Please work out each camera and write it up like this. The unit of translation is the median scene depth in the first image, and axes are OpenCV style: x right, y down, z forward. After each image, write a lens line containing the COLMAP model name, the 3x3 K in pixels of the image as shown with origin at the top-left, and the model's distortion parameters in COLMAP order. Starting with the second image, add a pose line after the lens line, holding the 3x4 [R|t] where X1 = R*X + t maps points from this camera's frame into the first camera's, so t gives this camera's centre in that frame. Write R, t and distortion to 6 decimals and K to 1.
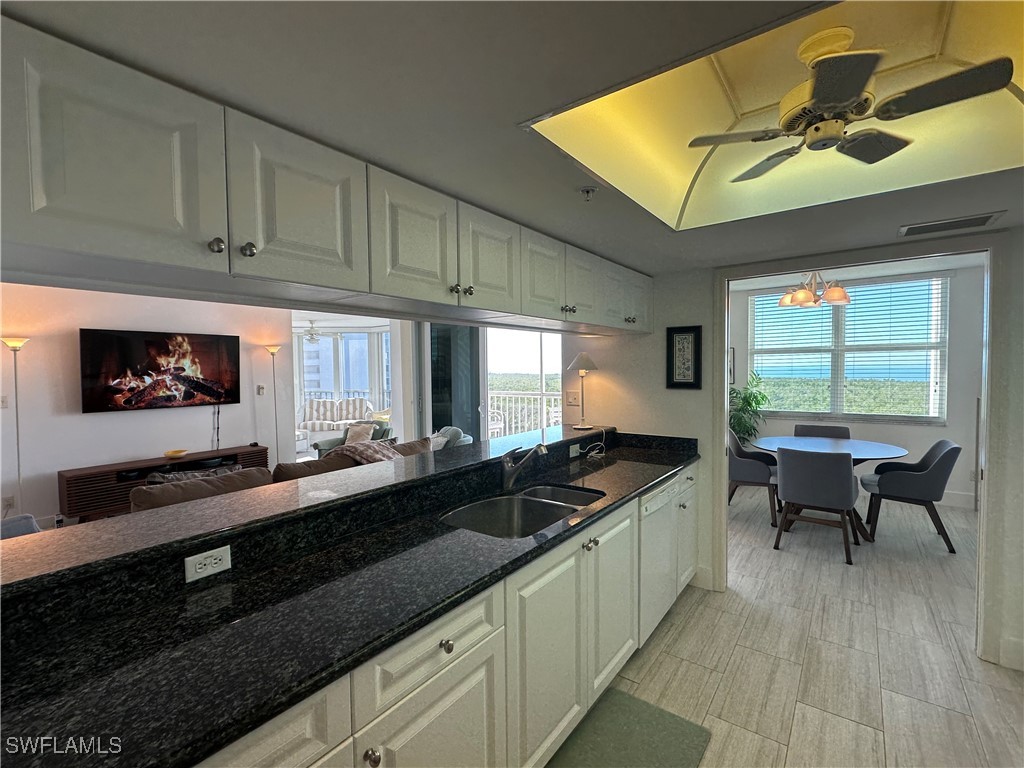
lens RADIAL K [[464.2, 0, 509.1], [0, 464.2, 385.8], [0, 0, 1]] dist [-0.015702, -0.000389]
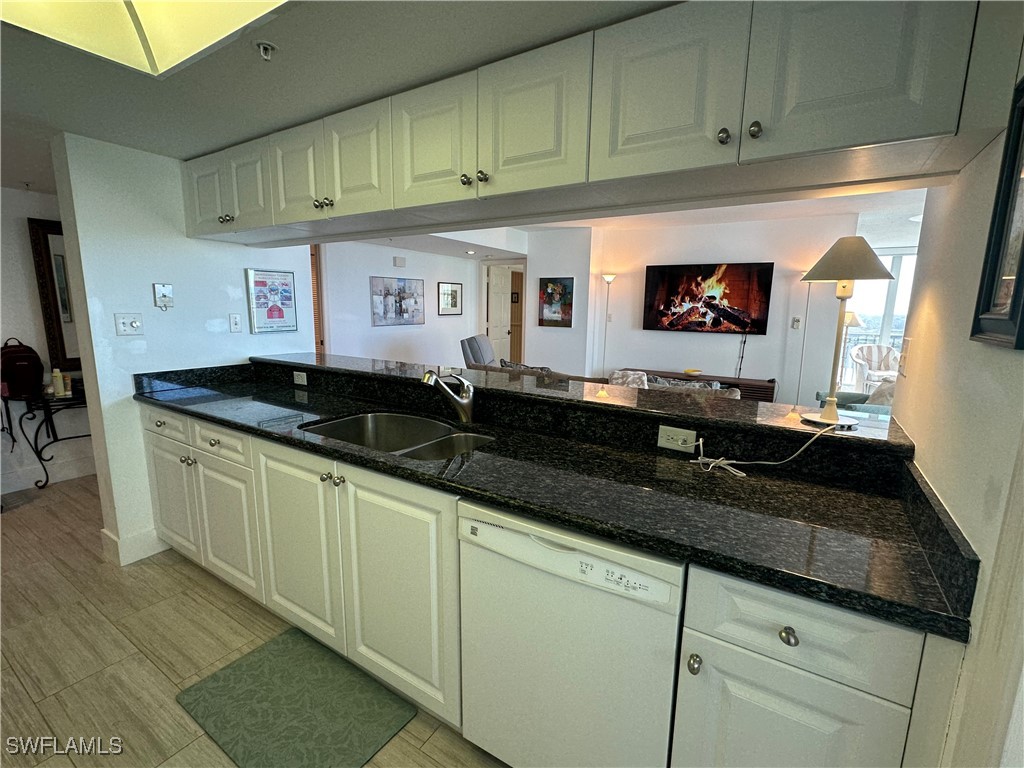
lens RADIAL K [[464.2, 0, 512.4], [0, 464.2, 386.8], [0, 0, 1]] dist [-0.015702, -0.000389]
pose [[0.081184, 0.182492, -0.979850, 0.376815], [-0.055751, 0.982387, 0.178345, 0.002241], [0.995139, 0.040149, 0.089928, 0.462988]]
